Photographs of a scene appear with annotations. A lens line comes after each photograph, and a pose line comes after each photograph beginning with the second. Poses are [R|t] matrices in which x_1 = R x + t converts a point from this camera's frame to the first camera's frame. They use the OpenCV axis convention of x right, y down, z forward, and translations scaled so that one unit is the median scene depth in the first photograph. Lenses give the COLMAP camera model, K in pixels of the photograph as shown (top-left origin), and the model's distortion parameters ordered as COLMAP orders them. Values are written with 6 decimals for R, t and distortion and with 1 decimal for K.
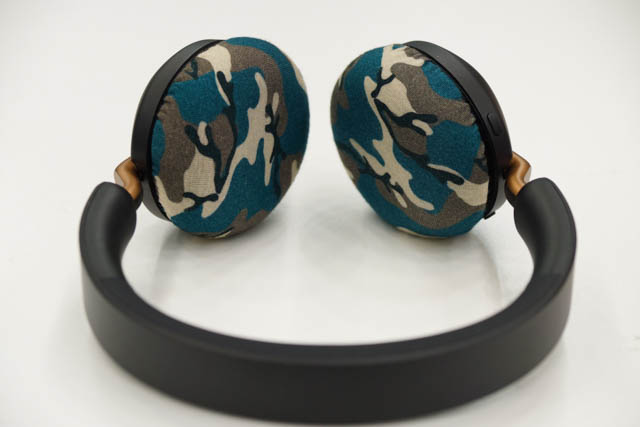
lens RADIAL K [[1893.6, 0, 320.0], [0, 1893.6, 213.5], [0, 0, 1]] dist [-1.027605, 0.076946]
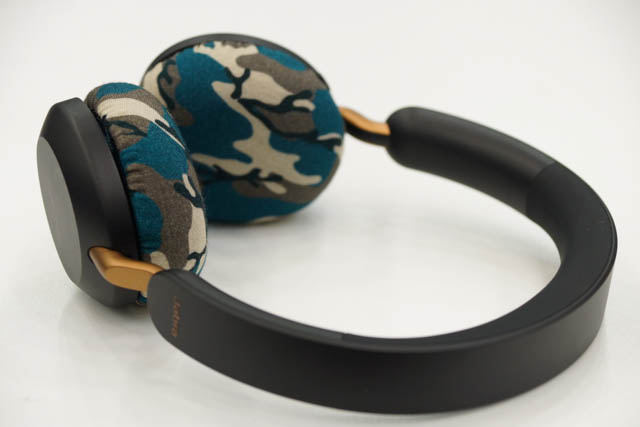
lens RADIAL K [[1893.6, 0, 320.0], [0, 1893.6, 213.5], [0, 0, 1]] dist [-1.027605, 0.076946]
pose [[0.550104, -0.363699, 0.751737, -0.708808], [0.348540, 0.918021, 0.189095, -0.178252], [-0.758884, 0.157988, 0.631771, 0.372581]]
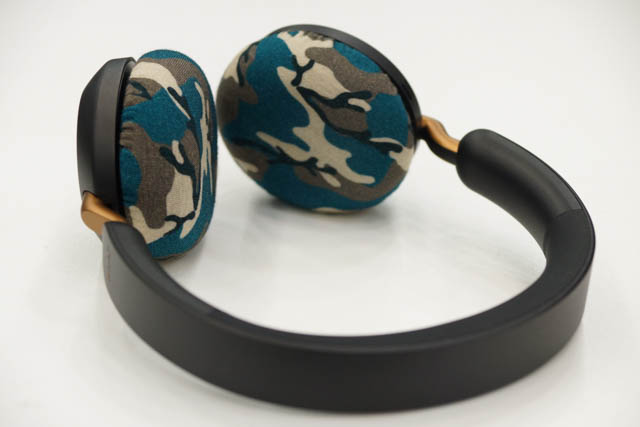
lens RADIAL K [[1893.6, 0, 320.0], [0, 1893.6, 213.5], [0, 0, 1]] dist [-1.027605, 0.076946]
pose [[0.861253, -0.211521, 0.462062, -0.447761], [0.203320, 0.976737, 0.068152, -0.062024], [-0.465729, 0.035250, 0.884225, 0.108136]]
